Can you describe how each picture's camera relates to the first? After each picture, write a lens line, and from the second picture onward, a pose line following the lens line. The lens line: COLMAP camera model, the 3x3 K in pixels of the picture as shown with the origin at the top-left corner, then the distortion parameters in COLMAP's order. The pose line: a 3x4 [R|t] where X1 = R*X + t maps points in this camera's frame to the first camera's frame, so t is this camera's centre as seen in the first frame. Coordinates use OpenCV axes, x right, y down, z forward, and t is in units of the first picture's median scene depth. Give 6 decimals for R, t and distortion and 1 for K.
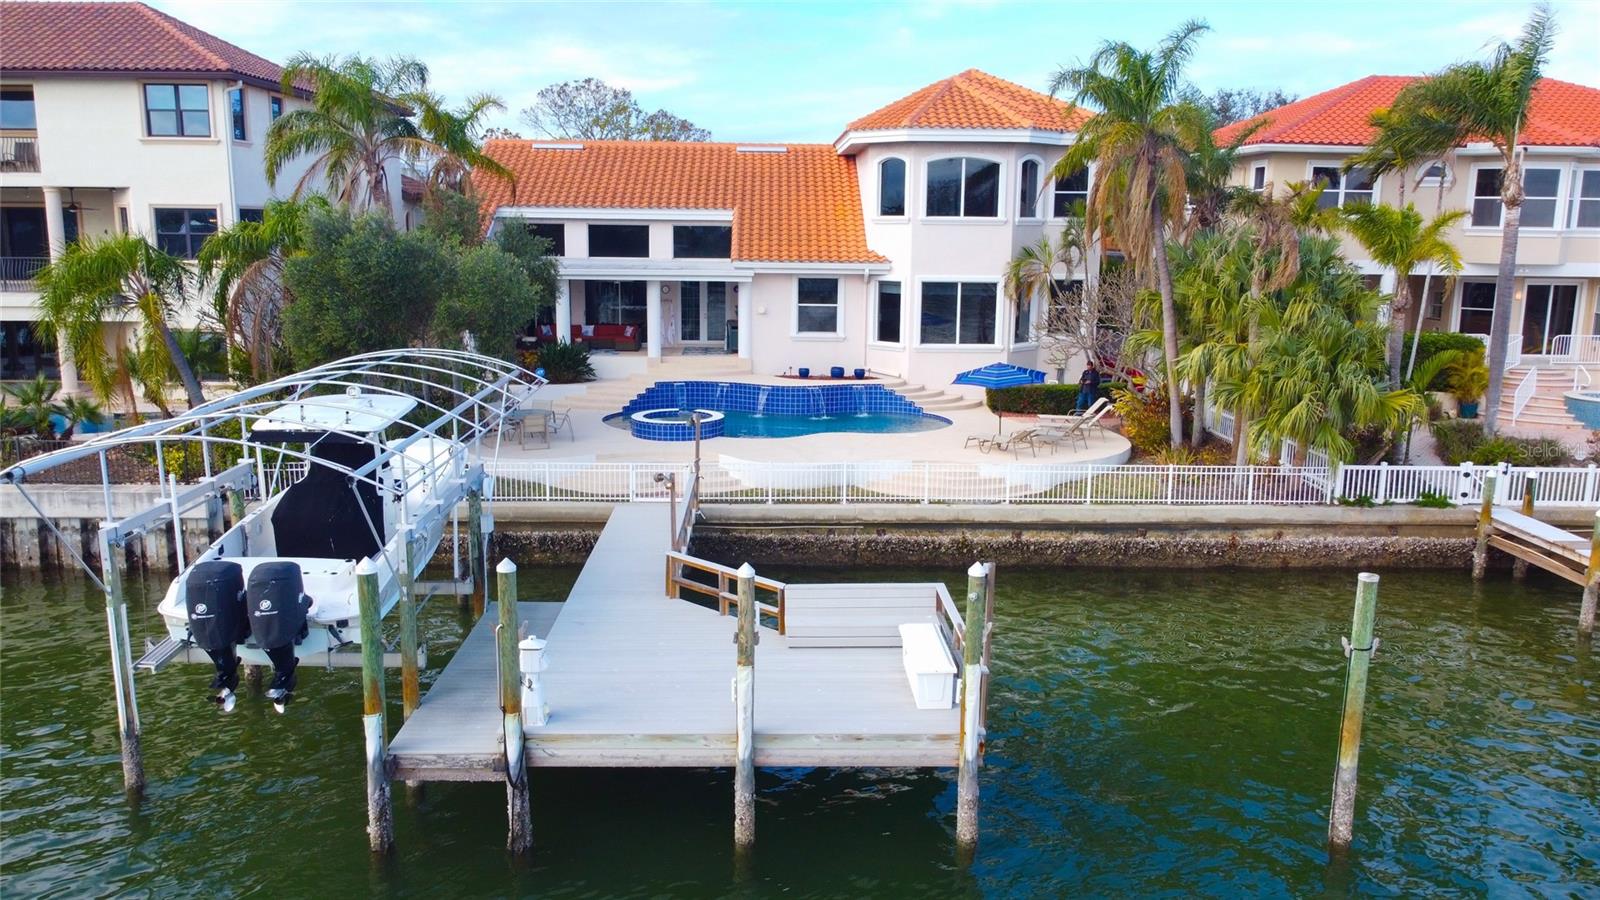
lens RADIAL K [[1208.3, 0, 806.1], [0, 1208.3, 451.4], [0, 0, 1]] dist [0.000245, 0.000169]
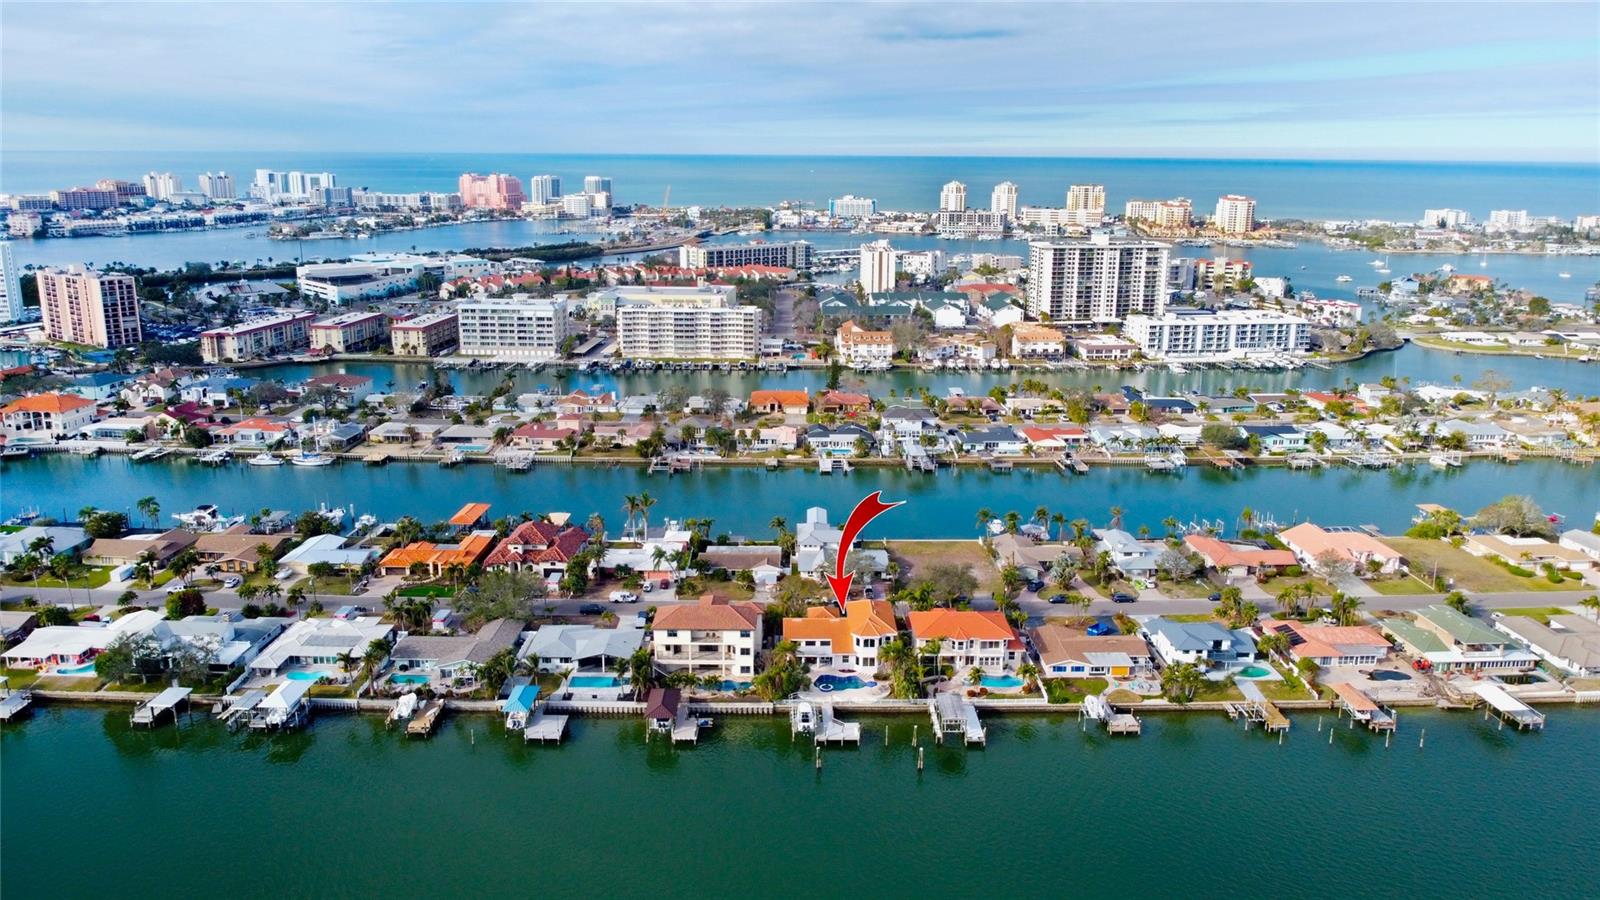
lens RADIAL K [[1220.3, 0, 806.7], [0, 1220.3, 457.6], [0, 0, 1]] dist [0.011726, -0.011766]
pose [[0.999961, -0.002693, -0.008430, -0.164075], [0.003258, 0.997696, 0.067758, -1.925187], [0.008228, -0.067782, 0.997666, -6.267434]]
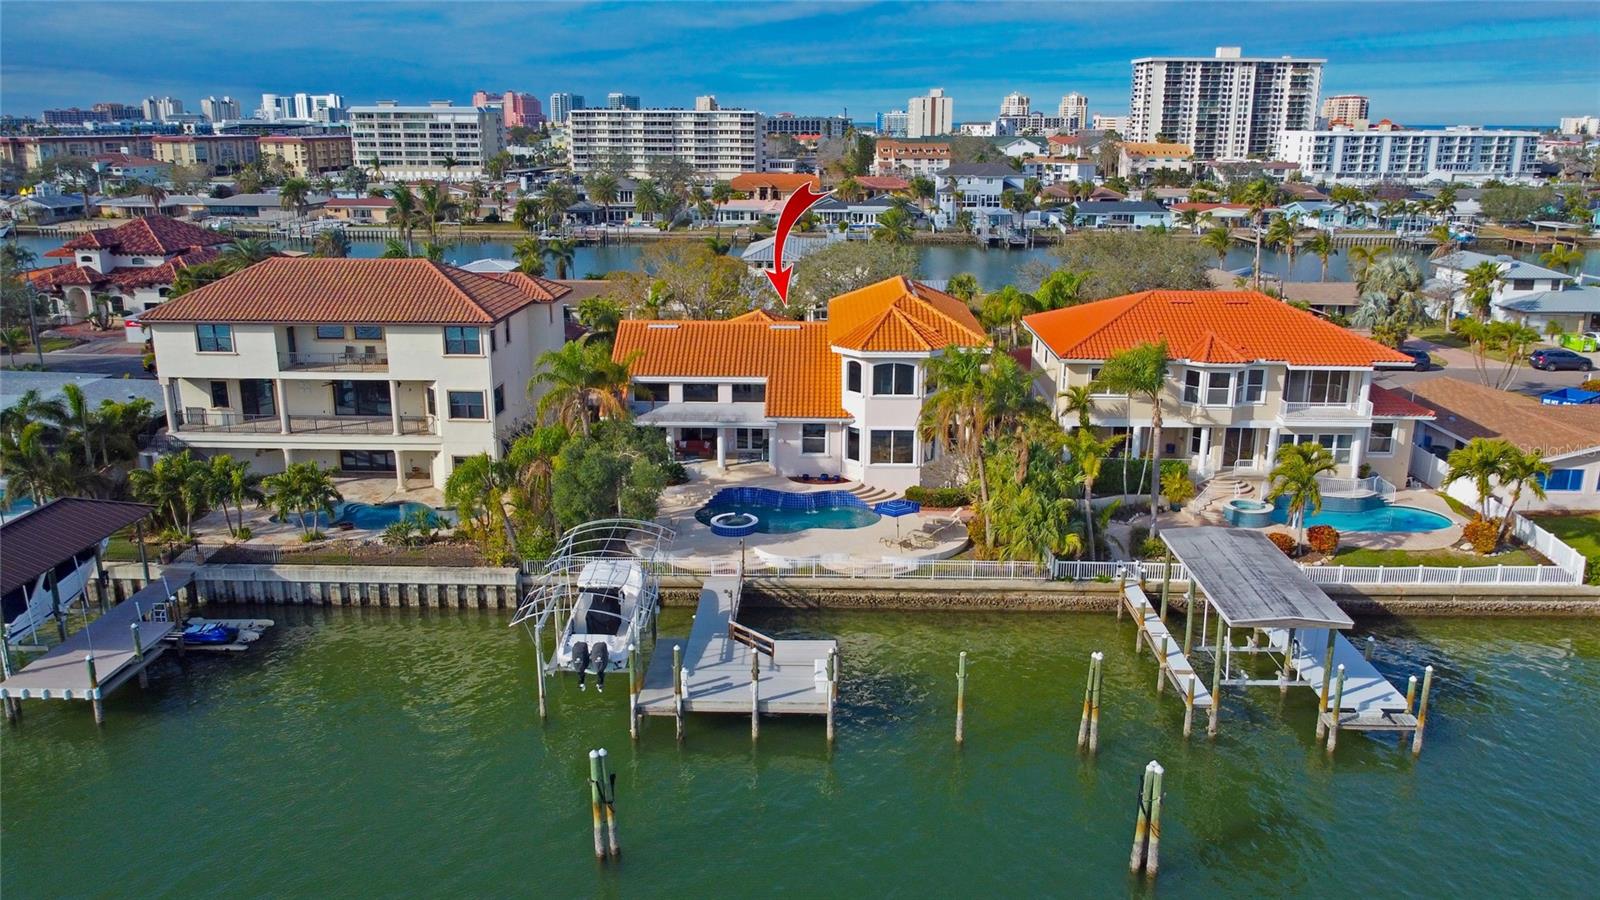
lens RADIAL K [[1208.6, 0, 806.9], [0, 1208.6, 452.8], [0, 0, 1]] dist [0.002102, -0.001087]
pose [[0.998742, 0.005430, -0.049843, 0.110318], [-0.001255, 0.996513, 0.083425, -0.312363], [0.050122, -0.083258, 0.995267, -0.952470]]
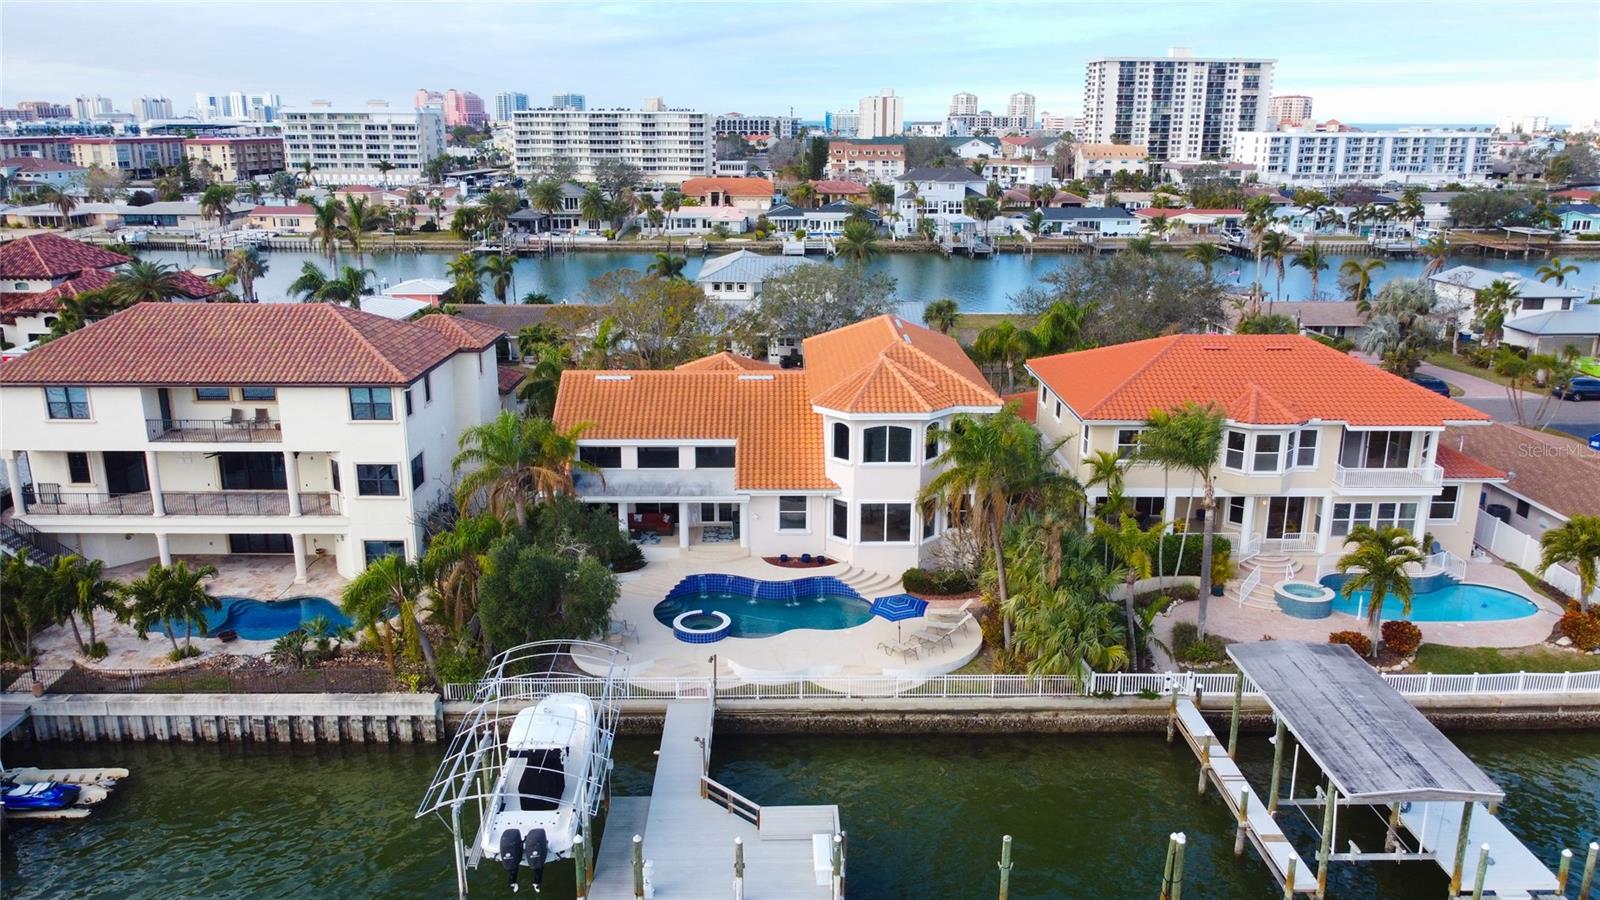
lens RADIAL K [[1208.3, 0, 806.1], [0, 1208.3, 451.4], [0, 0, 1]] dist [0.000245, 0.000169]
pose [[0.999940, -0.005532, -0.009495, 0.051326], [0.006311, 0.996439, 0.084085, -0.407293], [0.008996, -0.084140, 0.996413, -0.611895]]
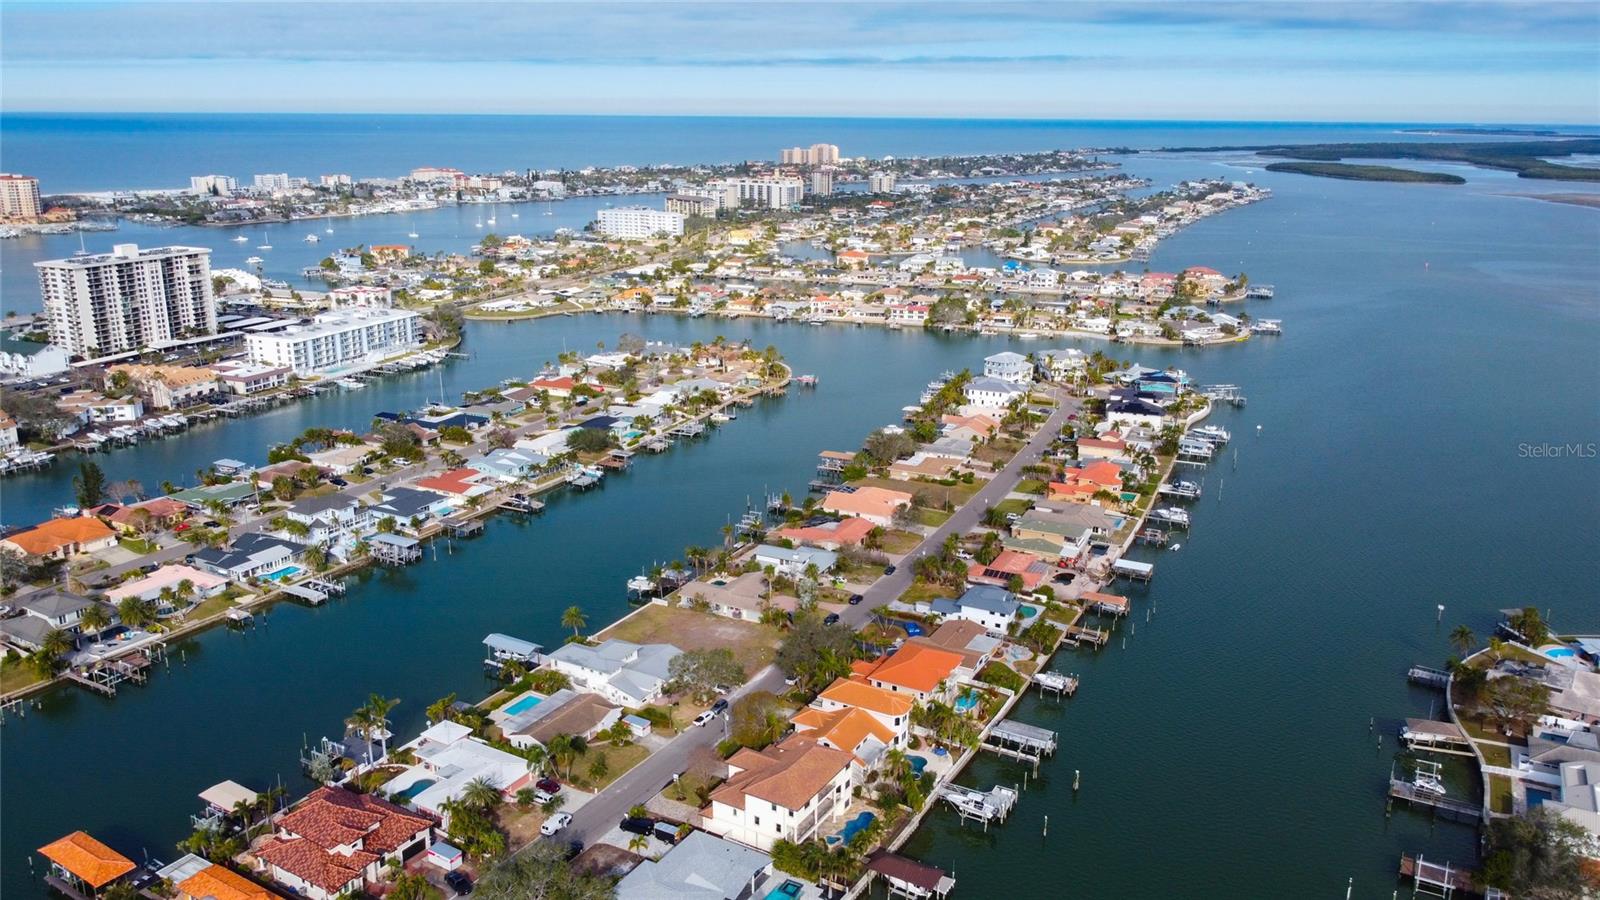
lens RADIAL K [[1220.3, 0, 806.7], [0, 1220.3, 457.6], [0, 0, 1]] dist [0.011726, -0.011766]
pose [[0.505272, -0.247234, 0.826786, -5.894452], [0.154876, 0.968505, 0.194963, -3.336964], [-0.848948, 0.029540, 0.527649, -2.254867]]
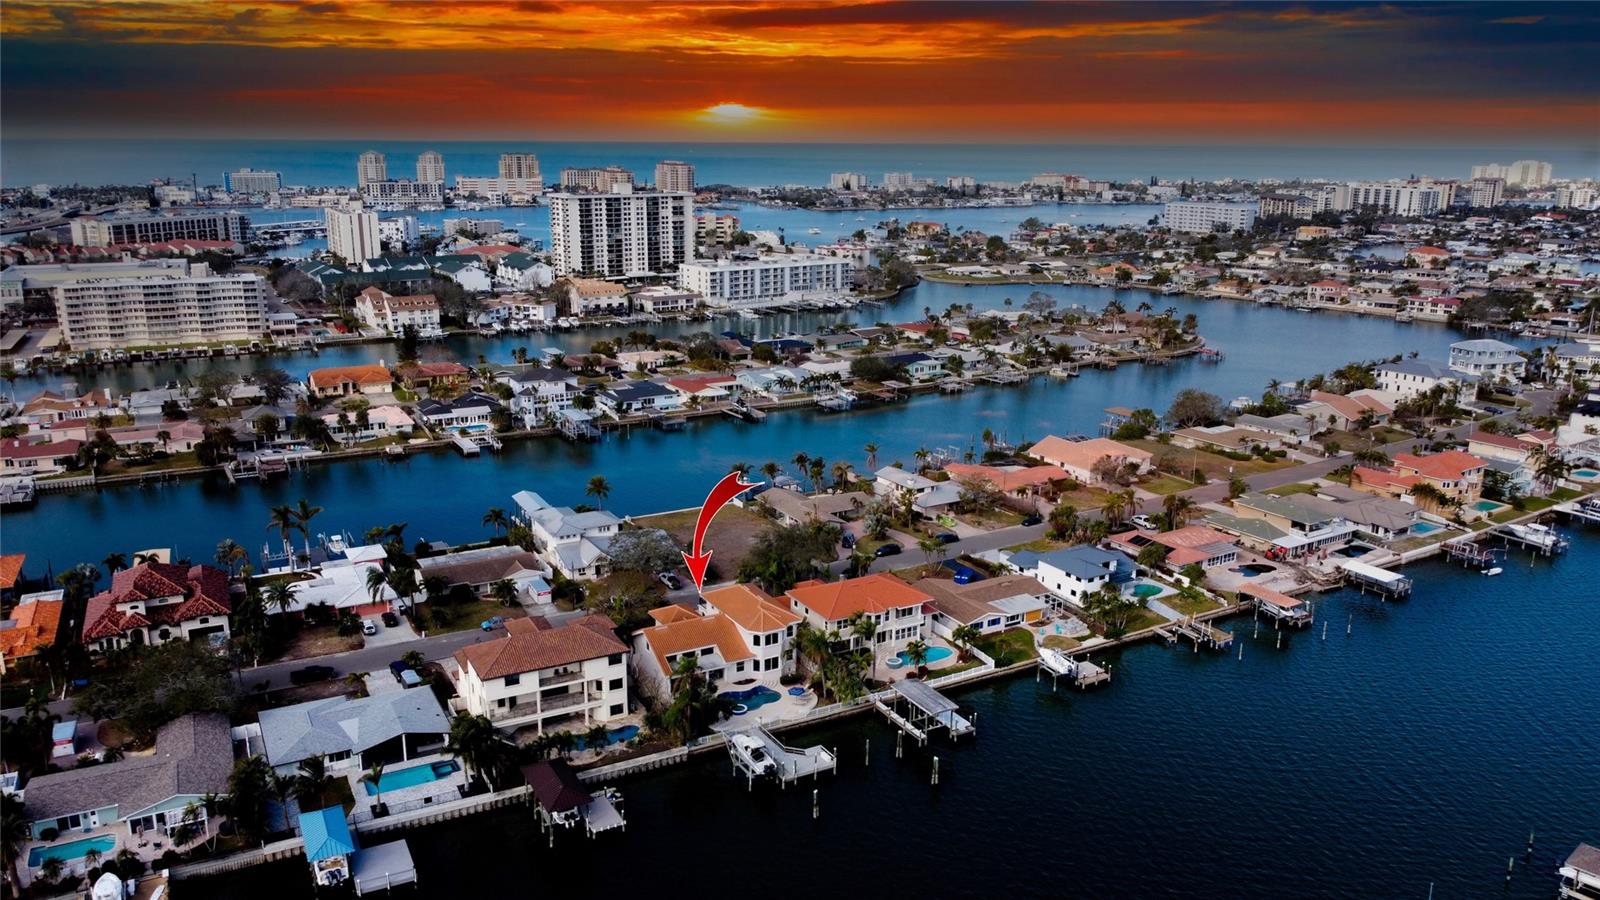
lens RADIAL K [[1220.3, 0, 806.7], [0, 1220.3, 457.6], [0, 0, 1]] dist [0.011726, -0.011766]
pose [[0.883989, -0.124682, 0.450575, -2.154332], [0.088191, 0.990951, 0.101189, -1.661605], [-0.459114, -0.049713, 0.886986, -3.868069]]
